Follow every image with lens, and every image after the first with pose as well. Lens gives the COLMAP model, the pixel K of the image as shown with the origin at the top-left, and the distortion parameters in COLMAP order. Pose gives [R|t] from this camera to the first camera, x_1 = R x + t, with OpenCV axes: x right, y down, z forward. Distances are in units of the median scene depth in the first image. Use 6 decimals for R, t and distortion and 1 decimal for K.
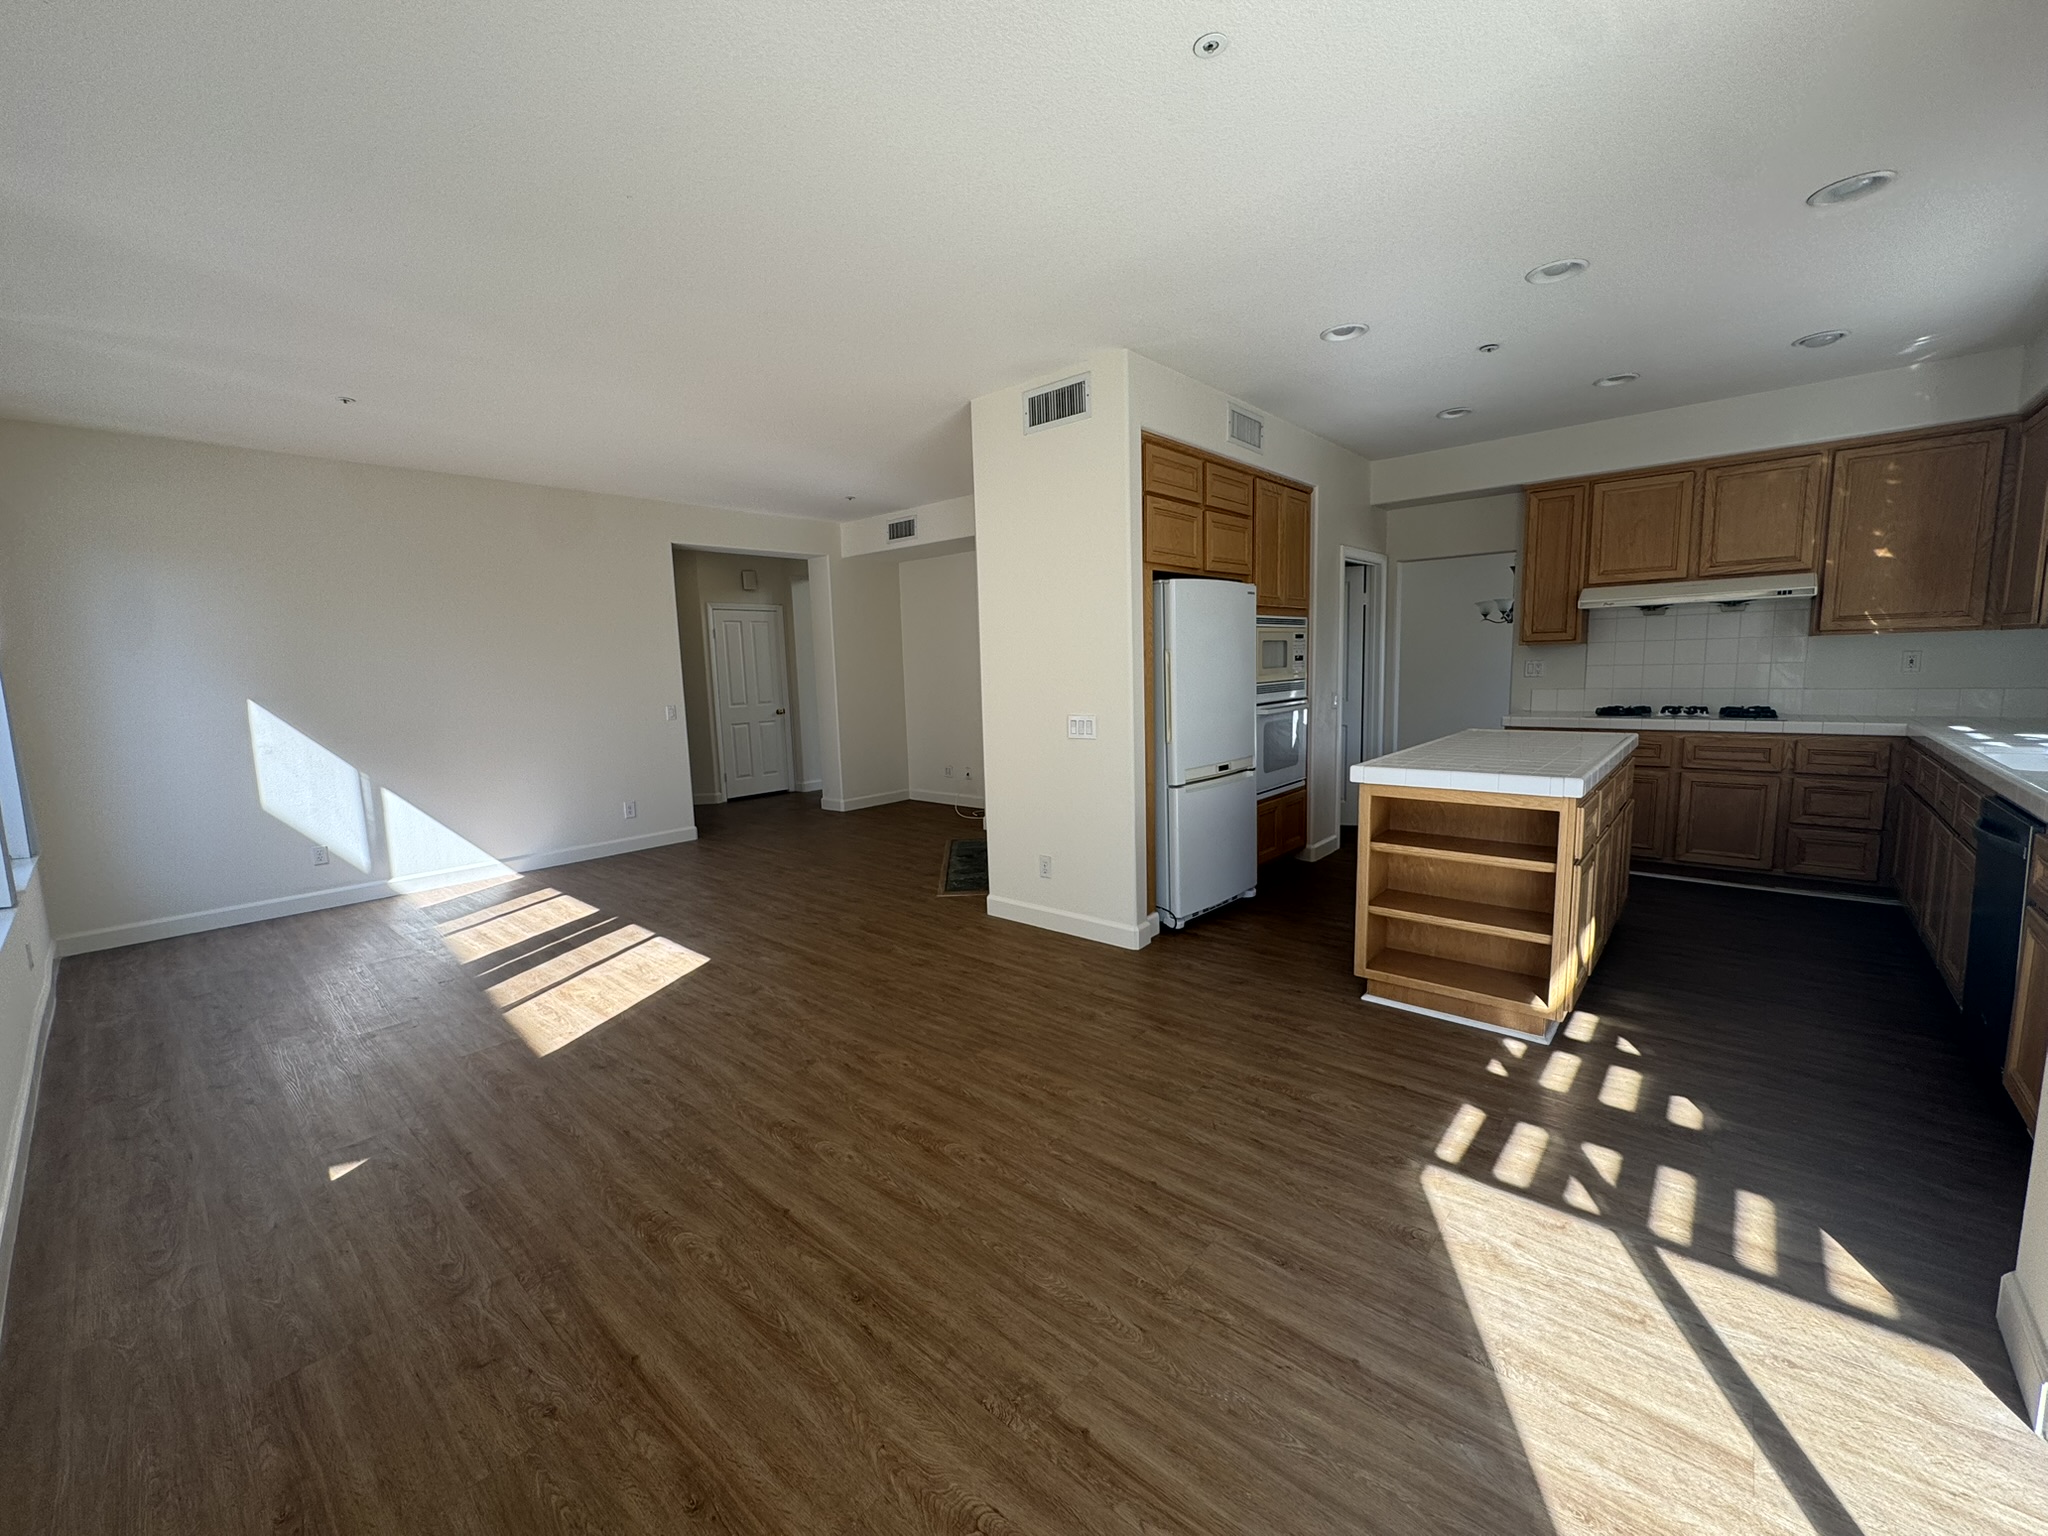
lens RADIAL K [[816.5, 0, 1026.5], [0, 816.5, 767.2], [0, 0, 1]] dist [-0.005555, 0.000641]
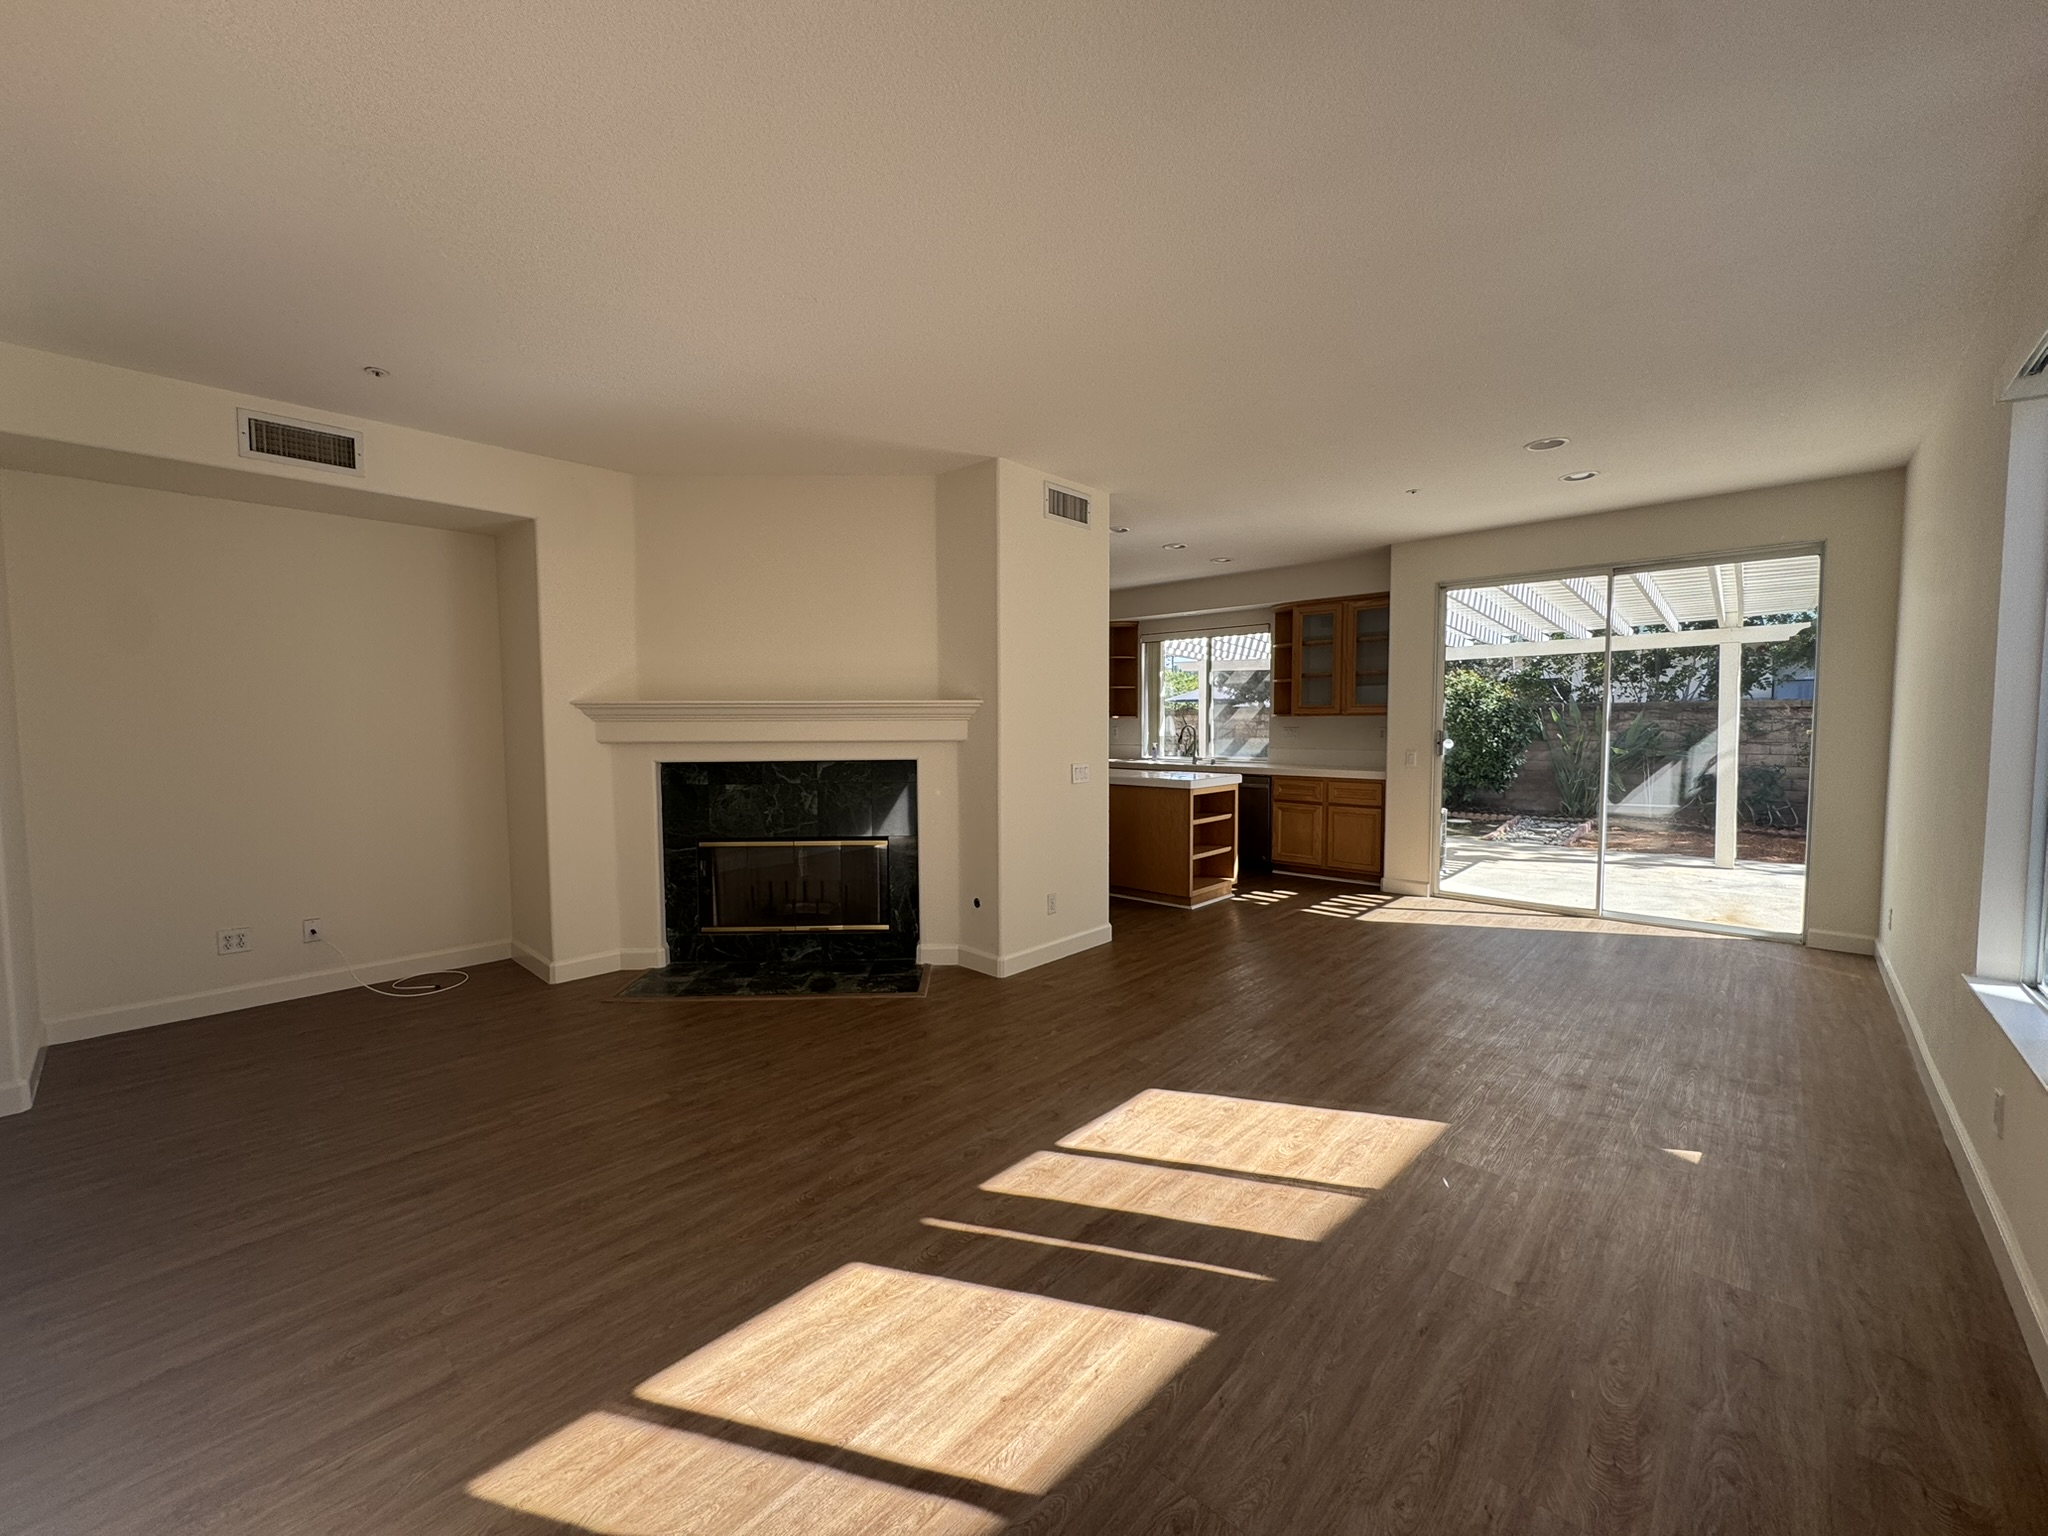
lens RADIAL K [[816.5, 0, 1018.3], [0, 816.5, 765.7], [0, 0, 1]] dist [-0.005555, 0.000641]
pose [[0.026502, -0.025583, 0.999321, -1.060667], [0.129542, 0.991331, 0.021943, -0.091700], [-0.991220, 0.128873, 0.029586, 0.977104]]
